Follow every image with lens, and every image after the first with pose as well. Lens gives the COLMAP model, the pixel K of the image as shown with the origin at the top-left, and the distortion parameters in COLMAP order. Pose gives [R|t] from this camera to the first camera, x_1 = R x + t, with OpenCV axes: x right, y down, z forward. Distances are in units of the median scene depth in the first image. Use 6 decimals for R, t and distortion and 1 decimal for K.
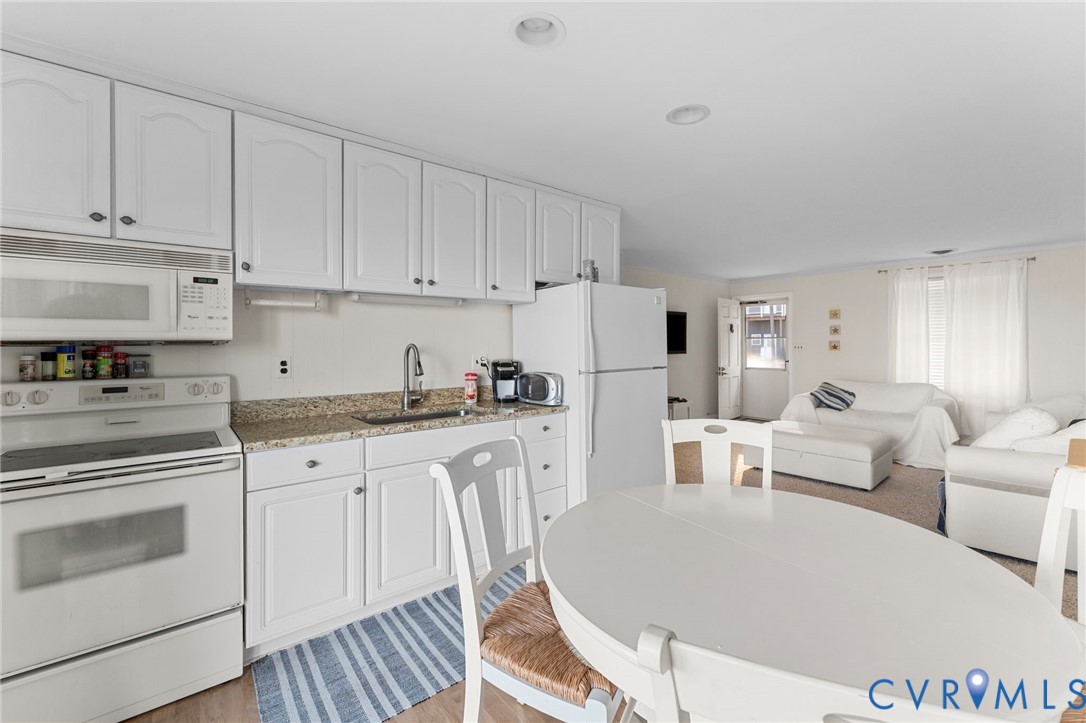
lens RADIAL K [[449.8, 0, 545.8], [0, 449.8, 343.2], [0, 0, 1]] dist [-0.006283, 0.000695]
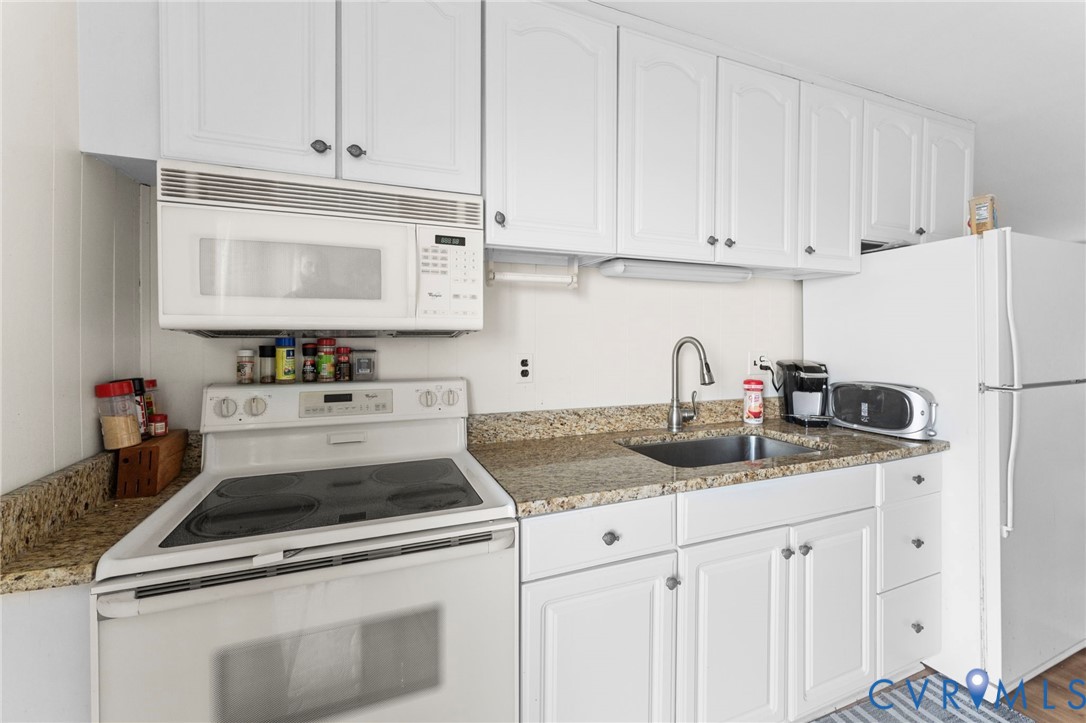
lens RADIAL K [[444.1, 0, 545.1], [0, 444.1, 340.2], [0, 0, 1]] dist [-0.007053, 0.000122]
pose [[0.954192, 0.007195, -0.299108, -0.409551], [-0.004522, 0.999943, 0.009629, 0.001228], [0.299160, -0.007835, 0.954171, 0.396393]]
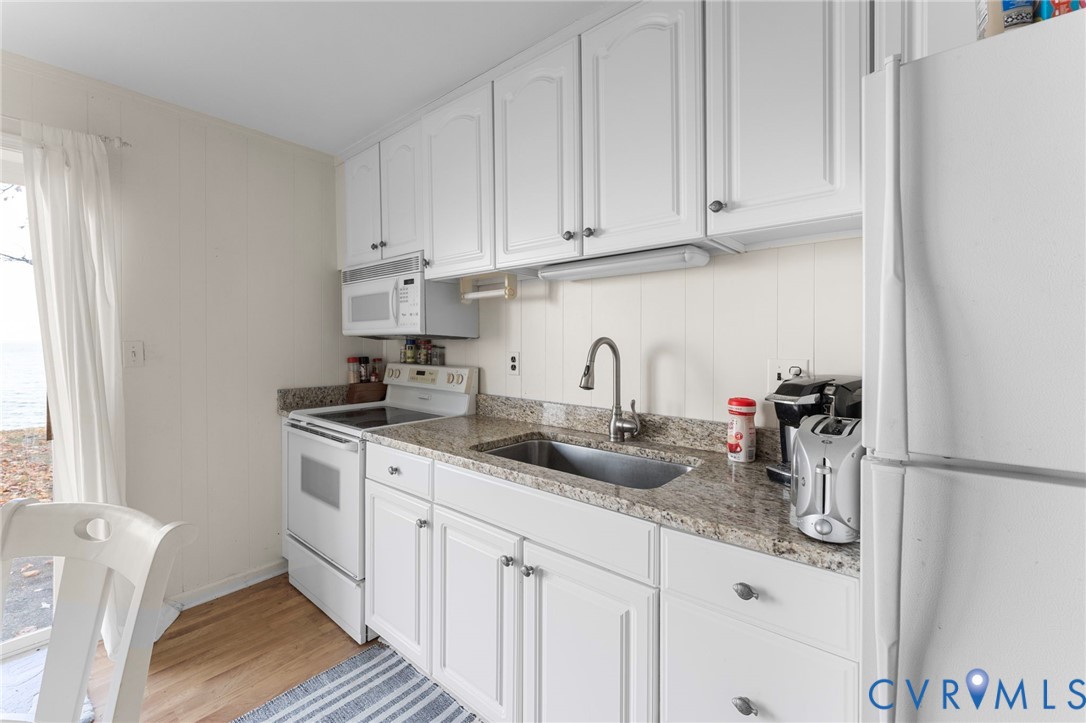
lens RADIAL K [[449.8, 0, 545.8], [0, 449.8, 343.2], [0, 0, 1]] dist [-0.006283, 0.000695]
pose [[0.187107, 0.006780, -0.982316, 0.401683], [0.000218, 0.999976, 0.006944, 0.006932], [0.982339, -0.001513, 0.187101, 1.080940]]
